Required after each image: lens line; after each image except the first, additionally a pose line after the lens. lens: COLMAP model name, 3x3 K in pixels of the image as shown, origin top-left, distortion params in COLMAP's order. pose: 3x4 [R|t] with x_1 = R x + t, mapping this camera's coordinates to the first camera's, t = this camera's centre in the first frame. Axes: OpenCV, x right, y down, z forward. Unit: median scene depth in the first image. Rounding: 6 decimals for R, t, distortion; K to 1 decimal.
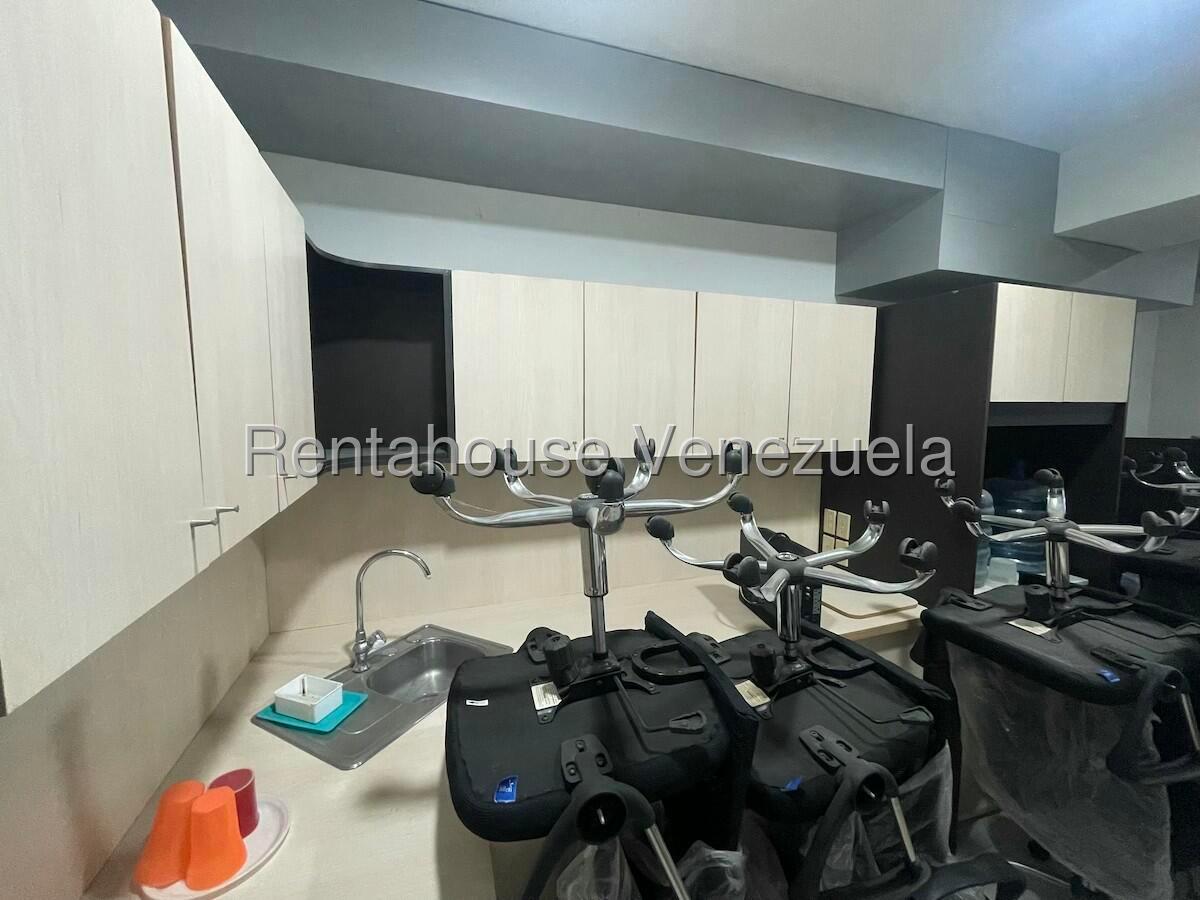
lens RADIAL K [[485.3, 0, 600.0], [0, 485.3, 450.0], [0, 0, 1]] dist [-0.000861, -0.000401]
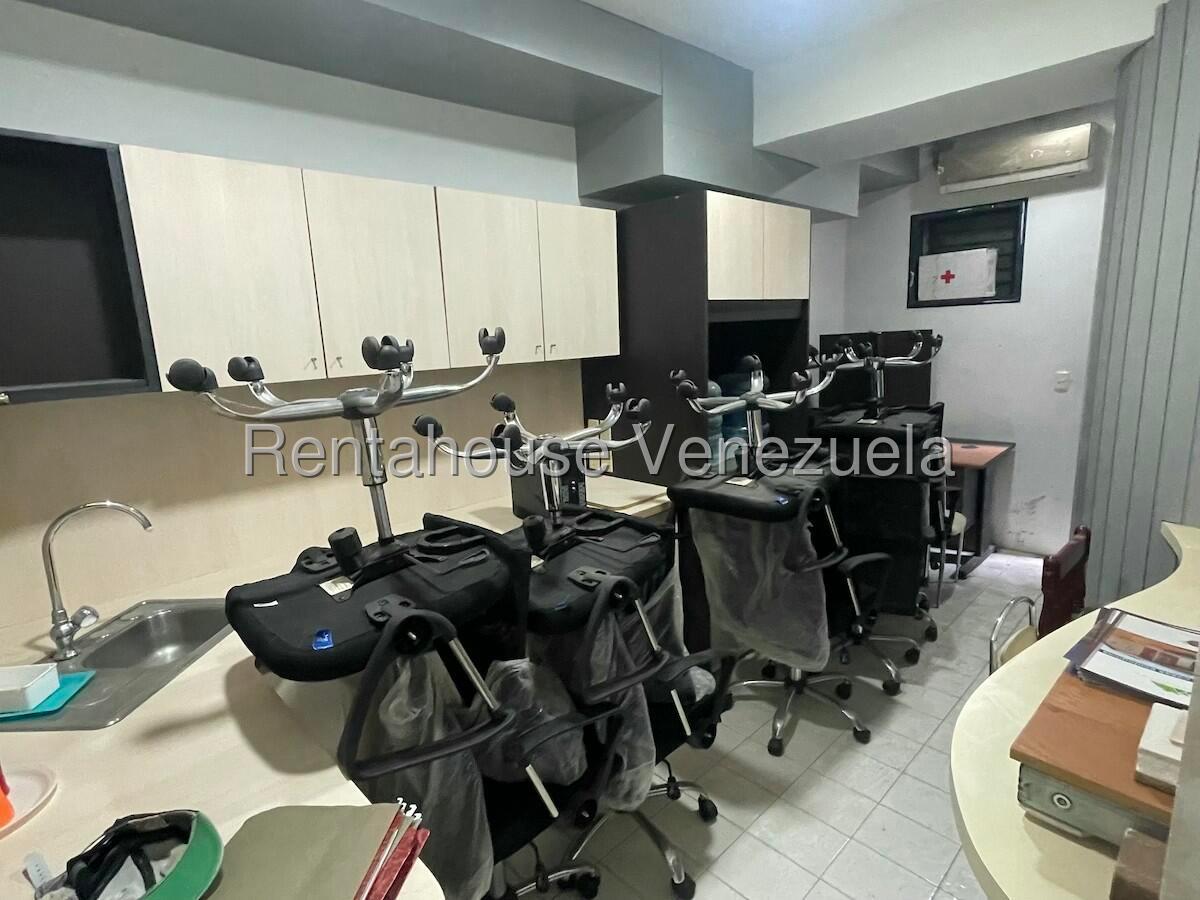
lens RADIAL K [[624.2, 0, 592.2], [0, 624.2, 456.3], [0, 0, 1]] dist [-0.000452, 0.000883]
pose [[0.909448, -0.125400, 0.396458, -0.080018], [0.087194, 0.989757, 0.113044, 0.093147], [-0.406572, -0.068238, 0.911067, -0.303750]]
